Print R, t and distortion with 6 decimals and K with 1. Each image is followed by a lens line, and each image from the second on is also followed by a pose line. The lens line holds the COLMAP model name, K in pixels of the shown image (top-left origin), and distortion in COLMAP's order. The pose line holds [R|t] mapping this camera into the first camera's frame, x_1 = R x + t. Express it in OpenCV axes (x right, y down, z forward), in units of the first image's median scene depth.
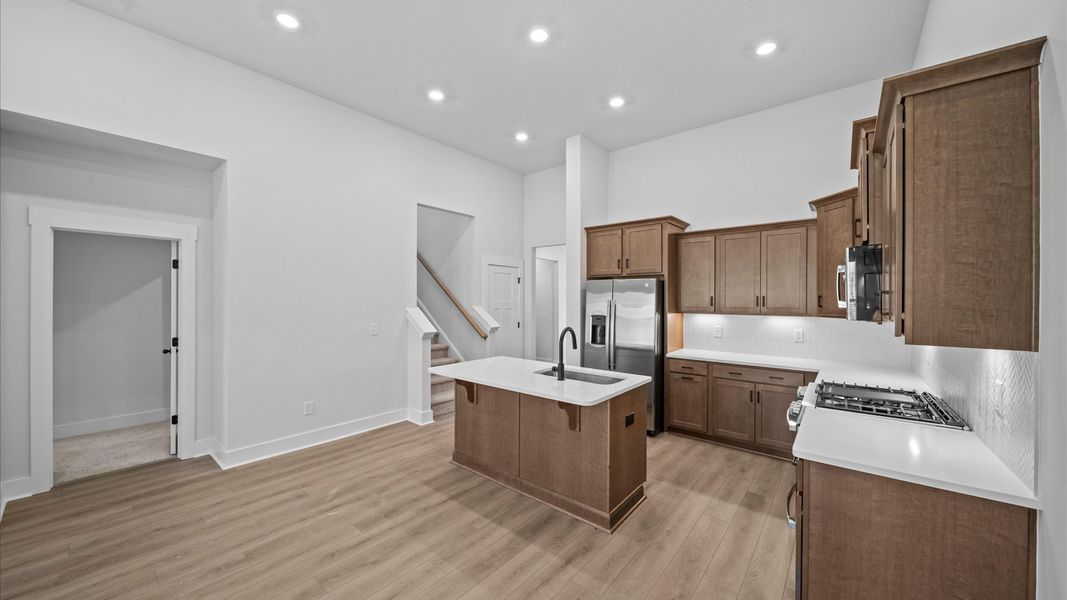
lens RADIAL K [[382.6, 0, 530.0], [0, 382.6, 299.6], [0, 0, 1]] dist [-0.005641, -0.000287]
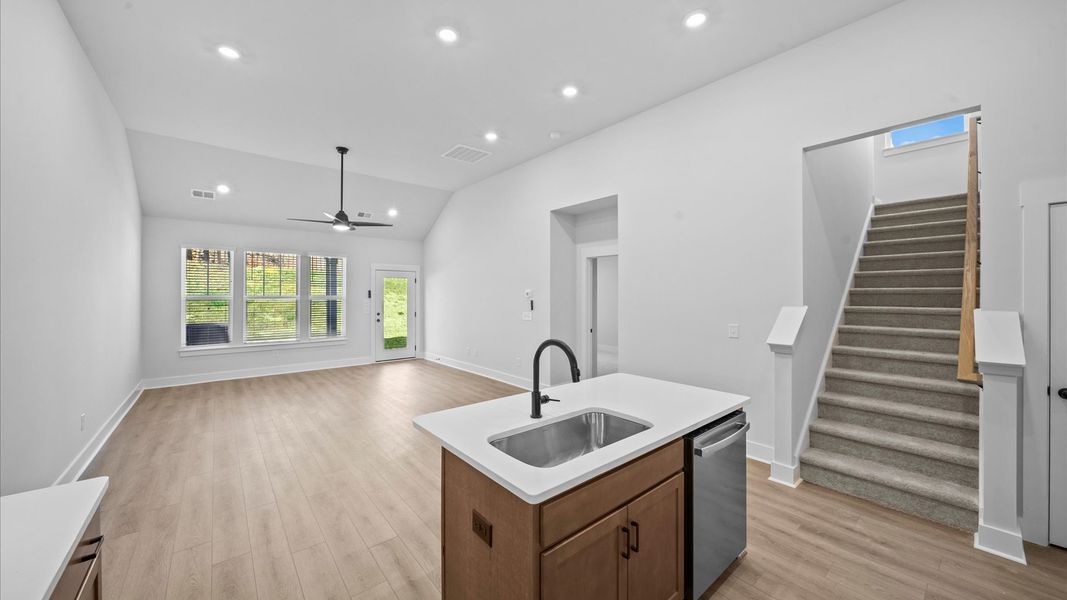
lens RADIAL K [[382.6, 0, 540.2], [0, 382.6, 293.4], [0, 0, 1]] dist [-0.005641, -0.000287]
pose [[-0.175283, -0.004391, -0.984508, 0.570193], [-0.003745, 0.999986, -0.003794, -0.000559], [0.984511, 0.003022, -0.175297, 0.880549]]
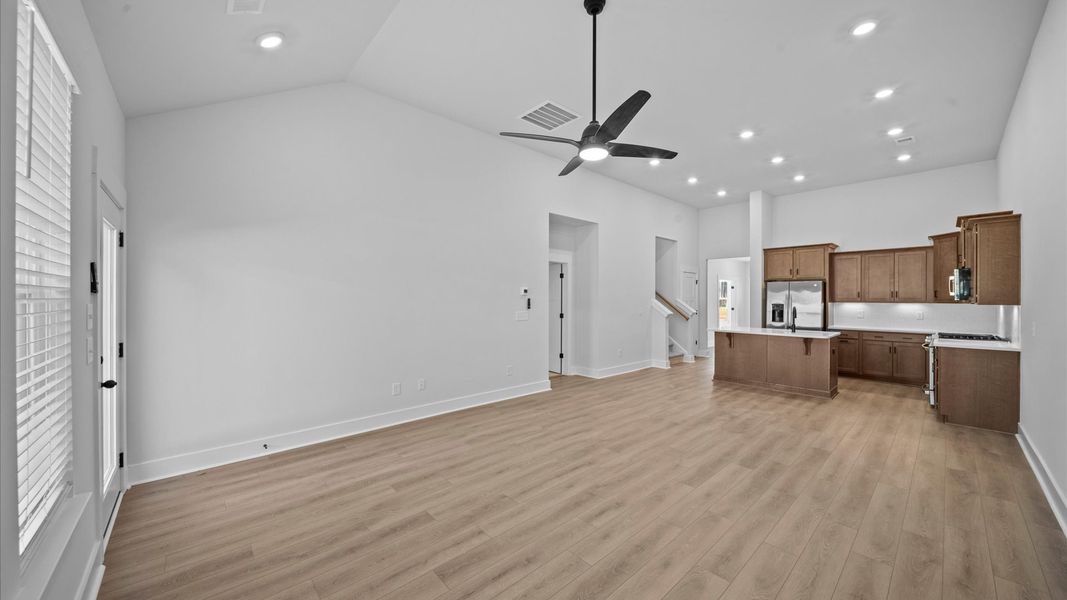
lens RADIAL K [[382.6, 0, 529.4], [0, 382.6, 298.5], [0, 0, 1]] dist [-0.005641, -0.000287]
pose [[0.989995, -0.000817, -0.141098, -0.787892], [0.000439, 0.999996, -0.002708, 0.027386], [0.141100, 0.002619, 0.989992, -0.927254]]
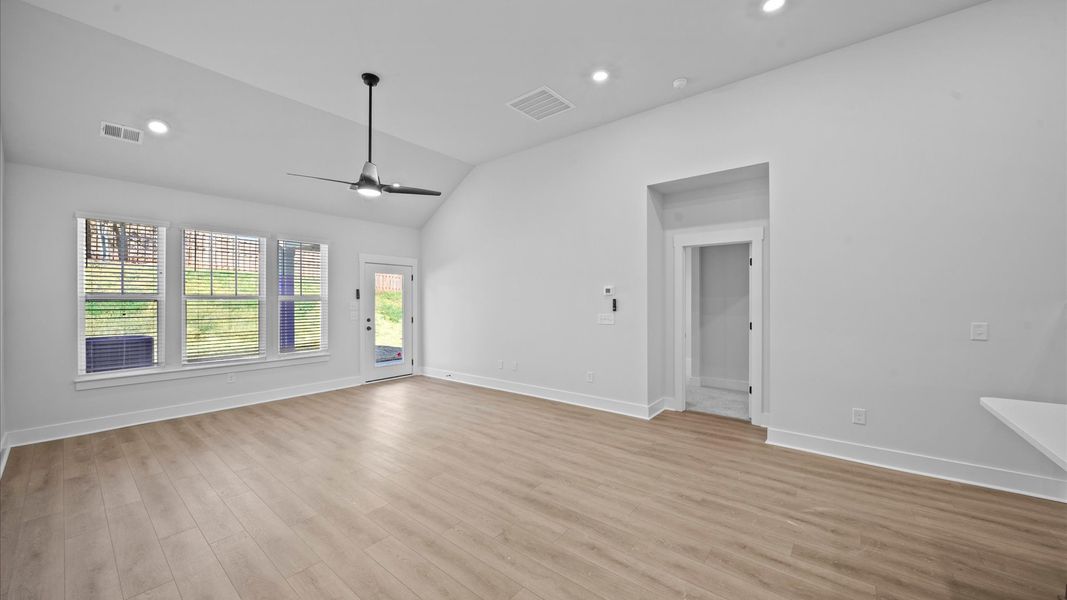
lens RADIAL K [[382.6, 0, 534.1], [0, 382.6, 301.7], [0, 0, 1]] dist [-0.005641, -0.000287]
pose [[0.014161, 0.001786, -0.999898, 0.267180], [-0.000128, 0.999998, 0.001784, 0.029257], [0.999900, 0.000102, 0.014161, 0.278869]]
